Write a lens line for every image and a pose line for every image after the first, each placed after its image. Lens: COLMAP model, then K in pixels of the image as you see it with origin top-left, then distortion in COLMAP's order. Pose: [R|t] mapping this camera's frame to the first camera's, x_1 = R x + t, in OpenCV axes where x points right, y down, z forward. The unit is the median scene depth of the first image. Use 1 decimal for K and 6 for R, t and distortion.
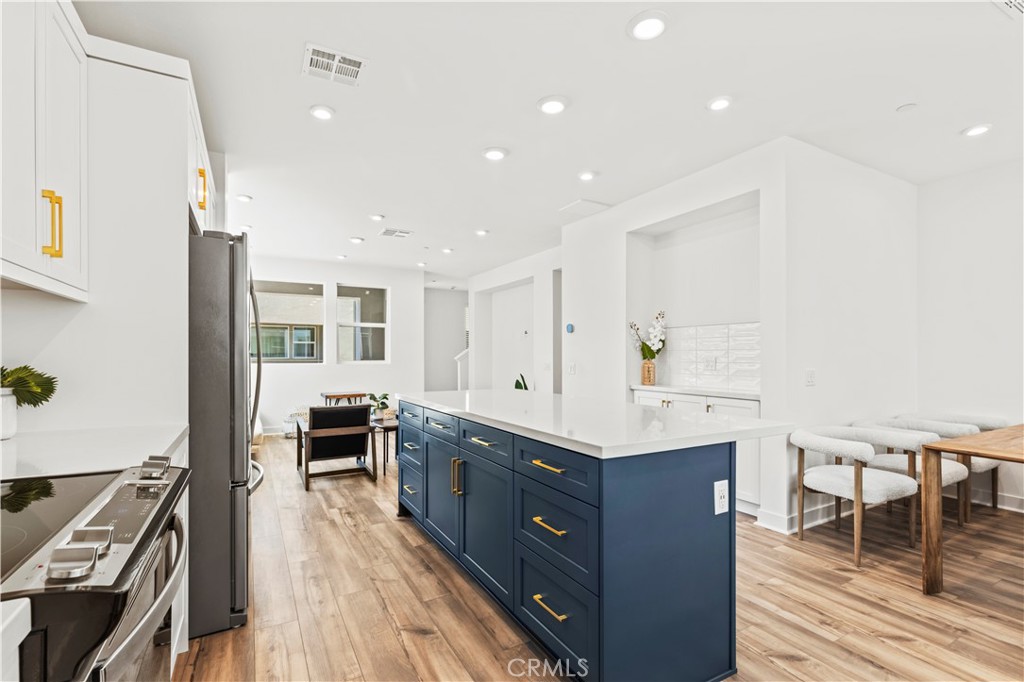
lens RADIAL K [[469.8, 0, 519.6], [0, 469.8, 347.8], [0, 0, 1]] dist [0.001449, 0.000381]
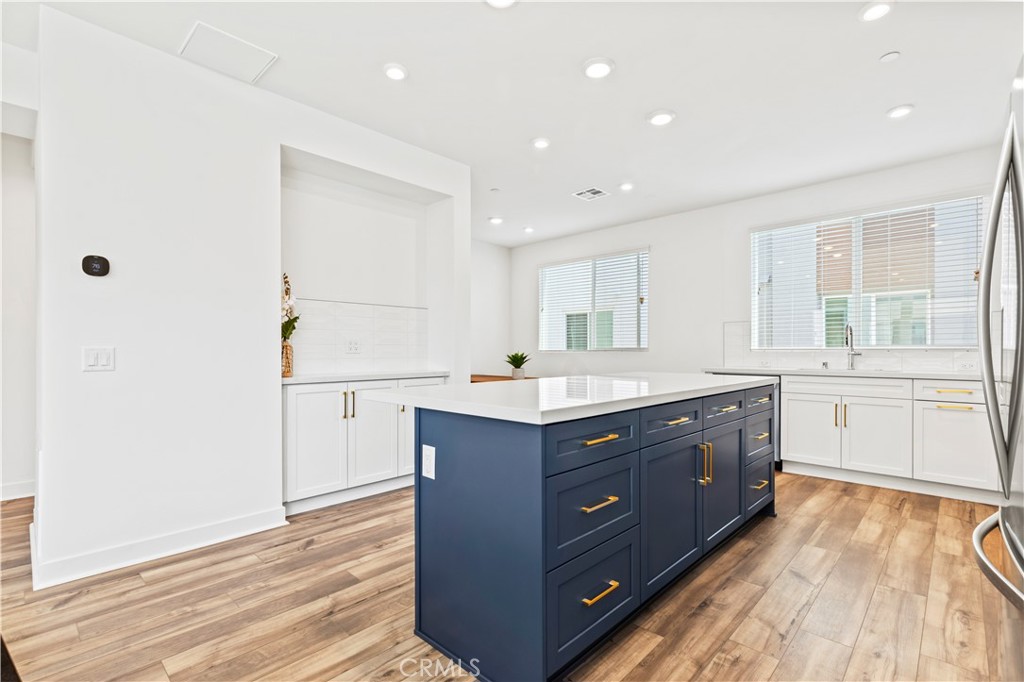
lens RADIAL K [[469.8, 0, 519.6], [0, 469.8, 347.8], [0, 0, 1]] dist [0.001449, 0.000381]
pose [[-0.286318, 0.006046, 0.958116, -0.732699], [-0.002957, 0.999970, -0.007194, 0.058175], [-0.958130, -0.004893, -0.286291, 1.322979]]
